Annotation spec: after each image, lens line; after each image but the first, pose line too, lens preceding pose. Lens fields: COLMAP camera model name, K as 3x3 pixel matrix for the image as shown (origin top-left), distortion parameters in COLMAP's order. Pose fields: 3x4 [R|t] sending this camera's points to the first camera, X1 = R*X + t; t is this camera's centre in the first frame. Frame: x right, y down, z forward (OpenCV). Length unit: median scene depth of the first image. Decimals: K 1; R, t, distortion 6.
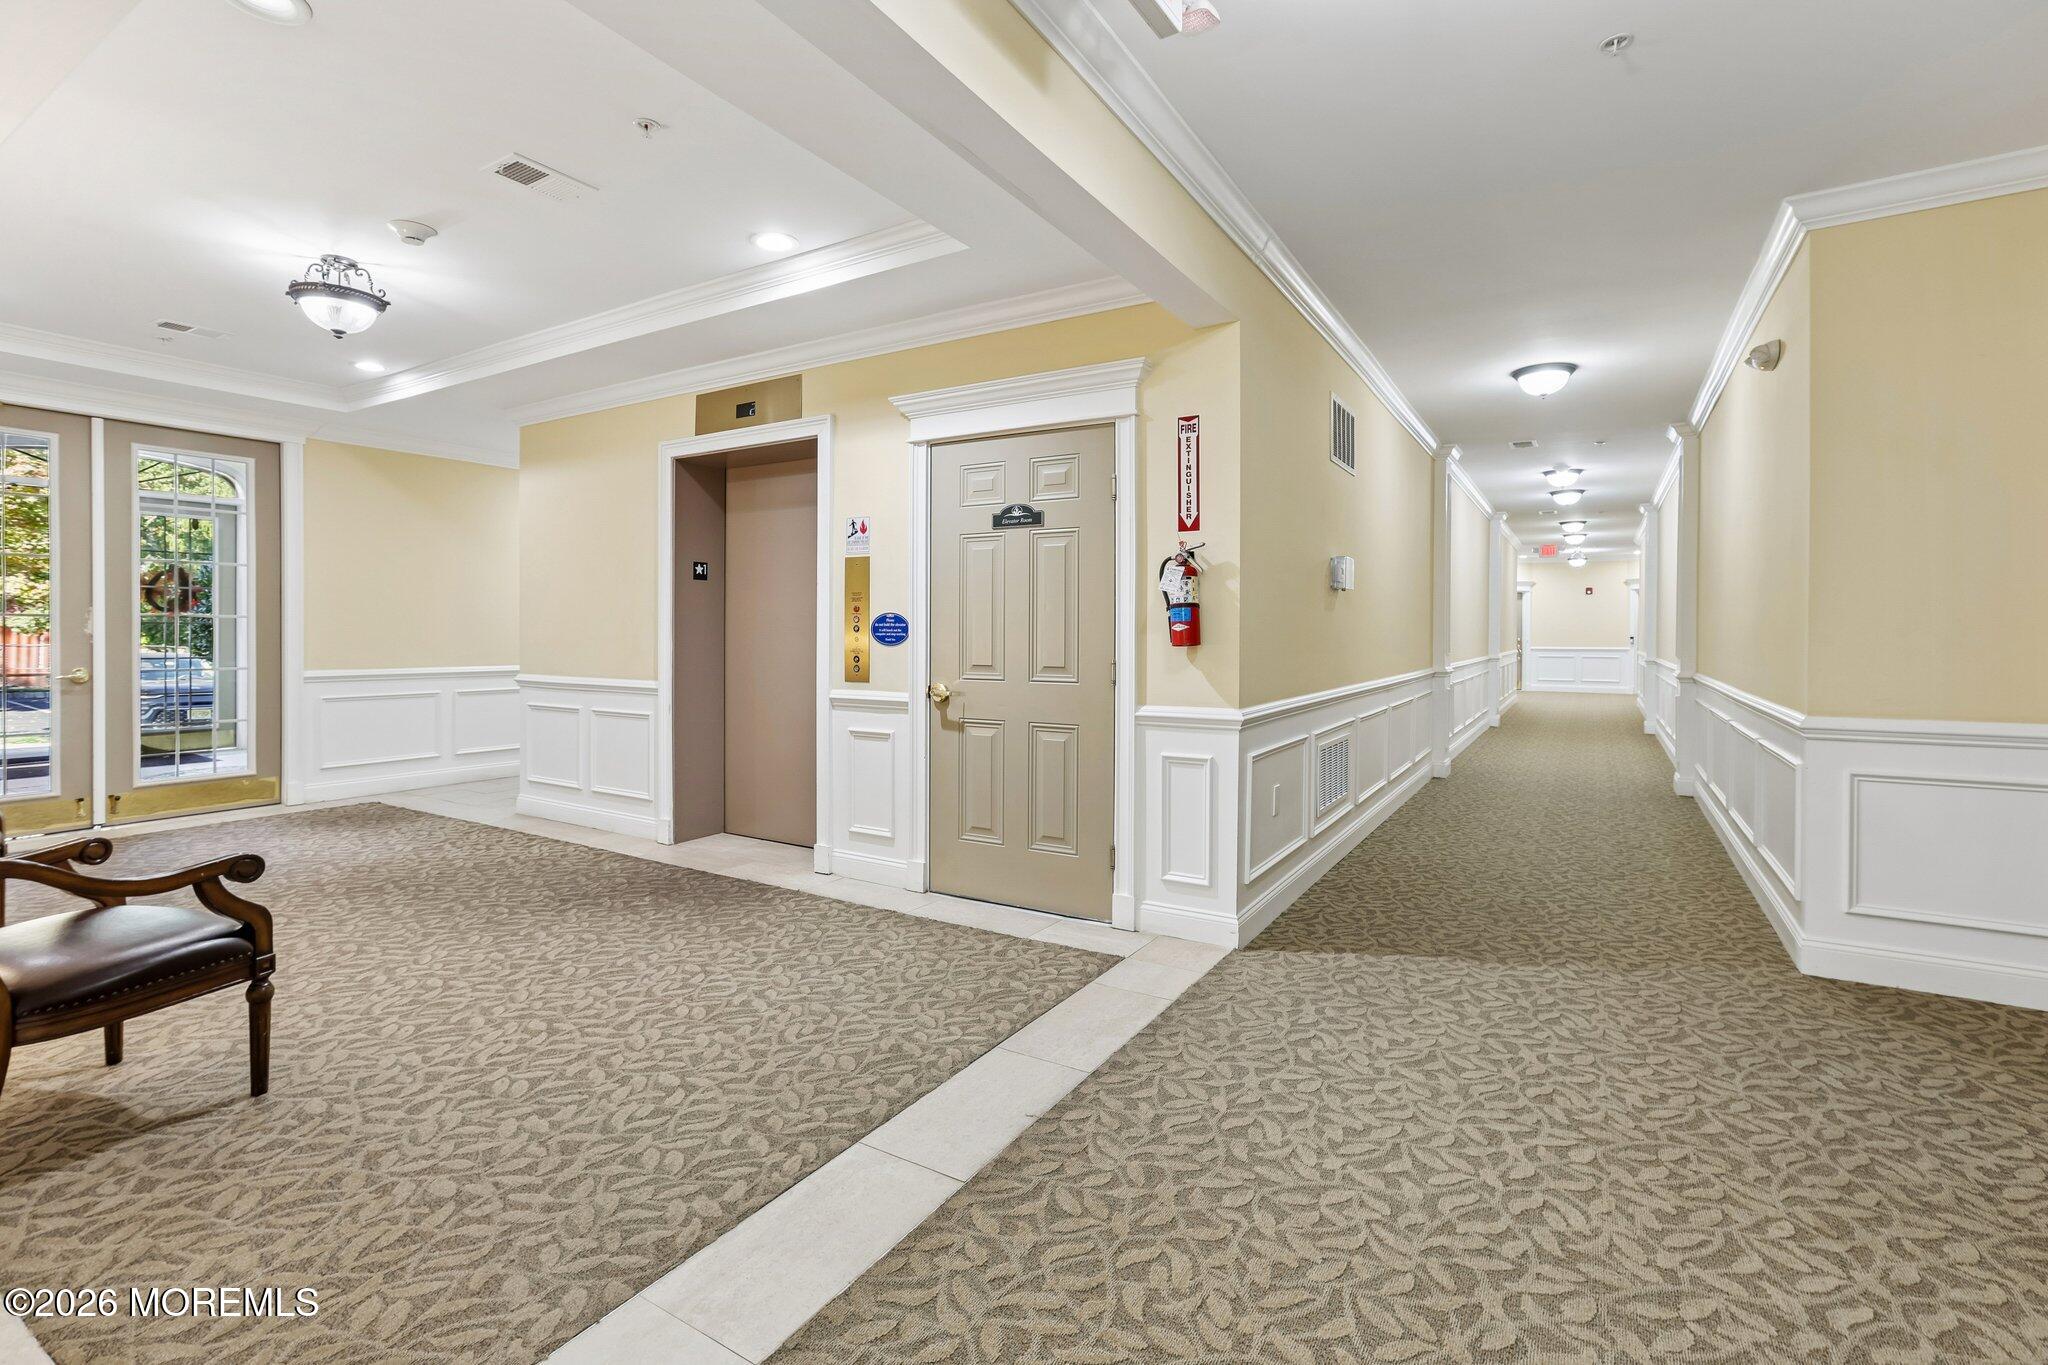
lens RADIAL K [[942.3, 0, 1025.8], [0, 942.3, 641.8], [0, 0, 1]] dist [-0.044760, 0.021165]
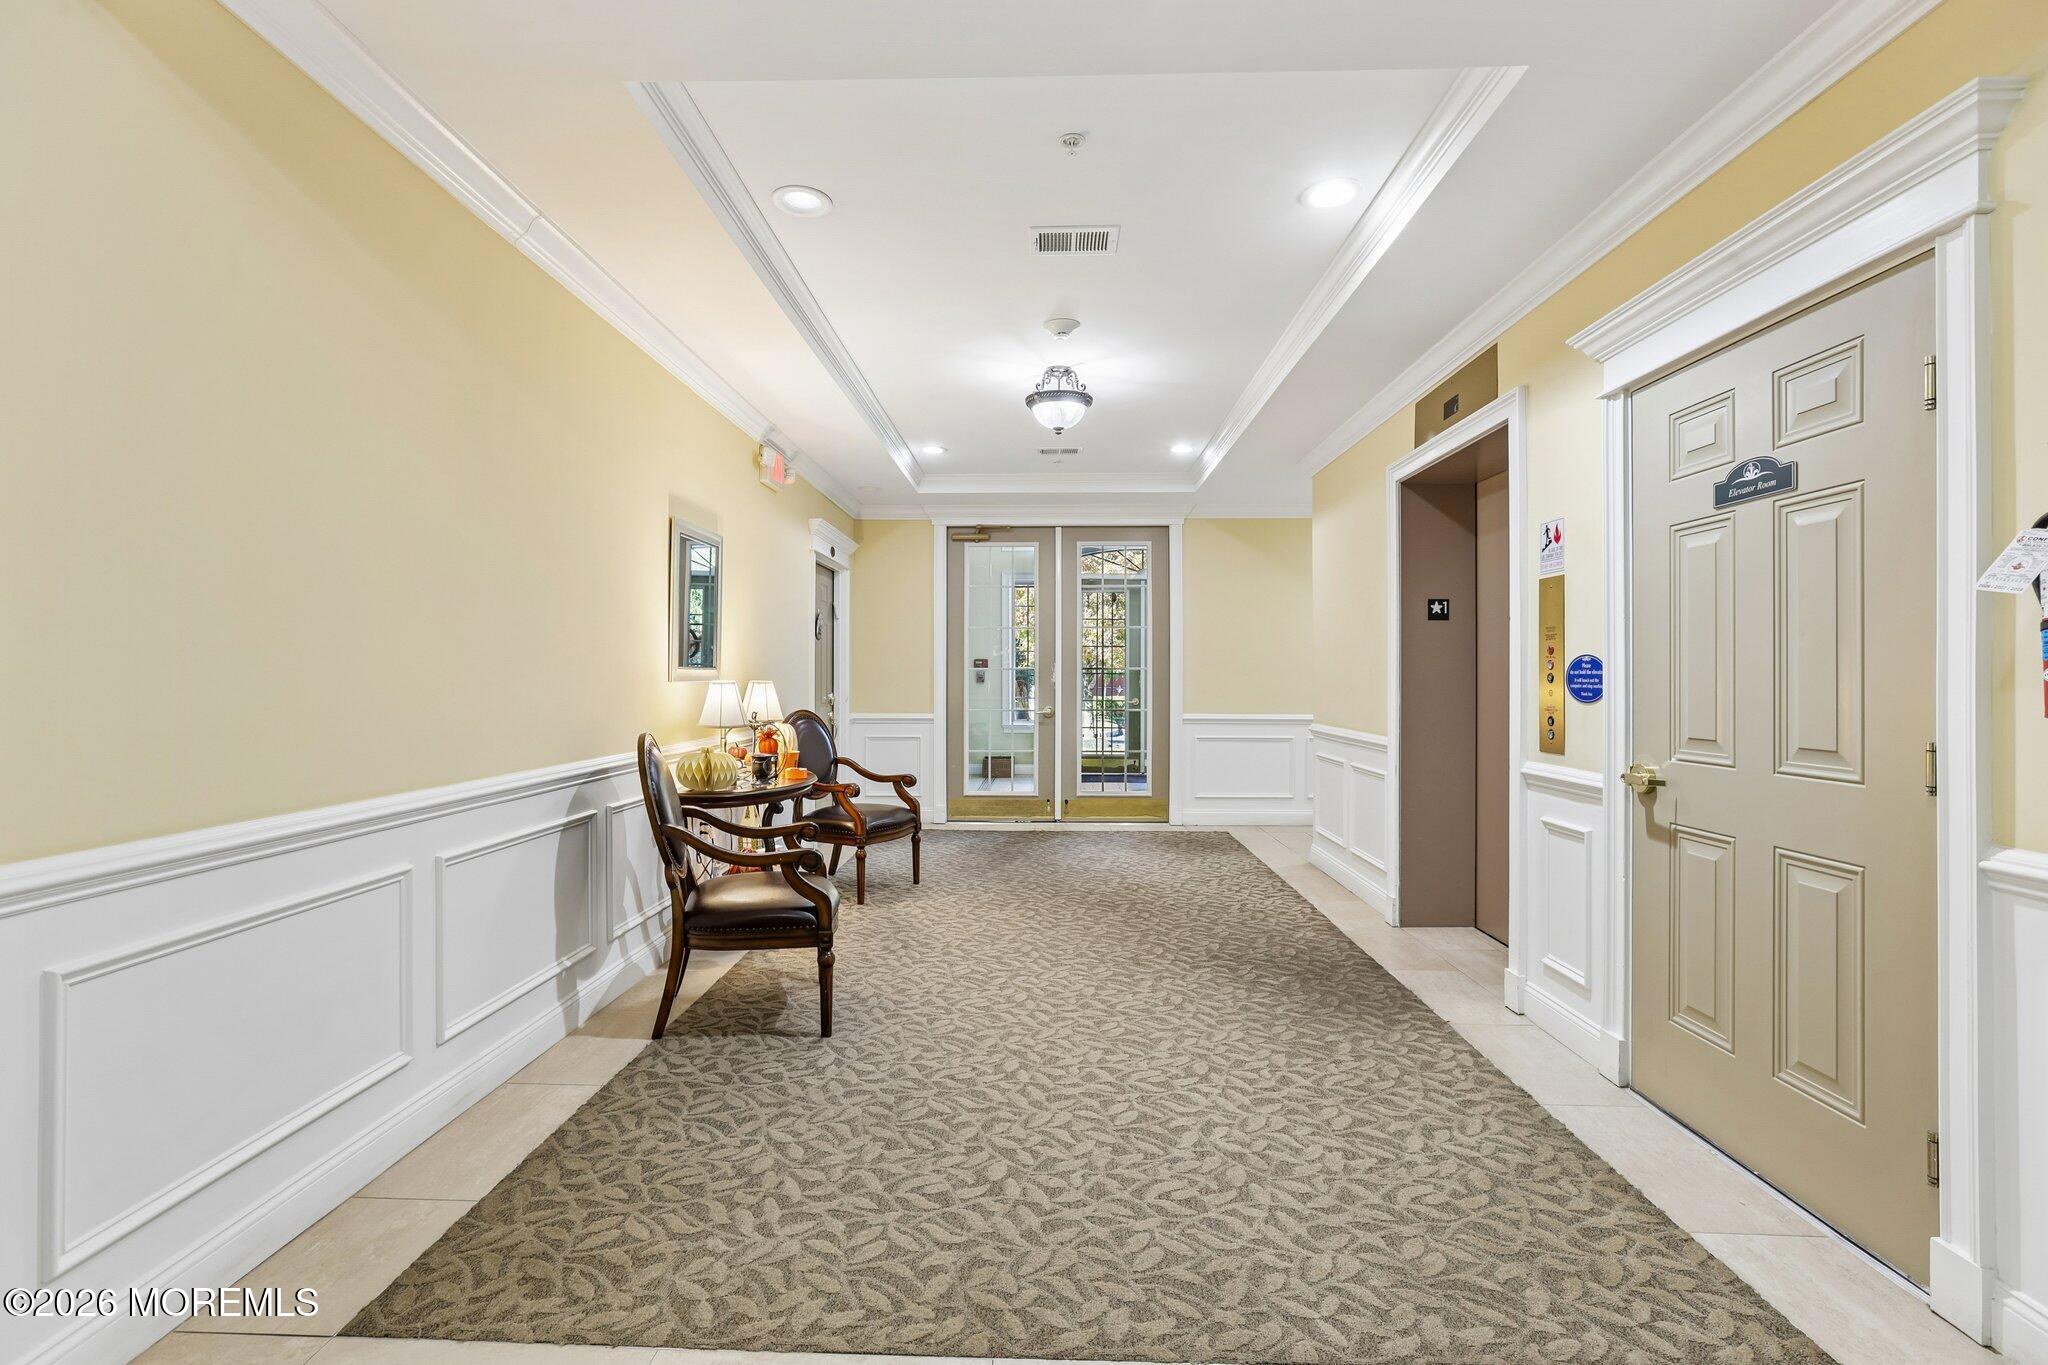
lens RADIAL K [[934.0, 0, 1009.6], [0, 934.0, 670.6], [0, 0, 1]] dist [-0.042282, 0.021315]
pose [[0.484285, -0.007155, -0.874881, 0.279652], [-0.012418, 0.999810, -0.015051, -0.004830], [0.874822, 0.018154, 0.484104, 0.373189]]
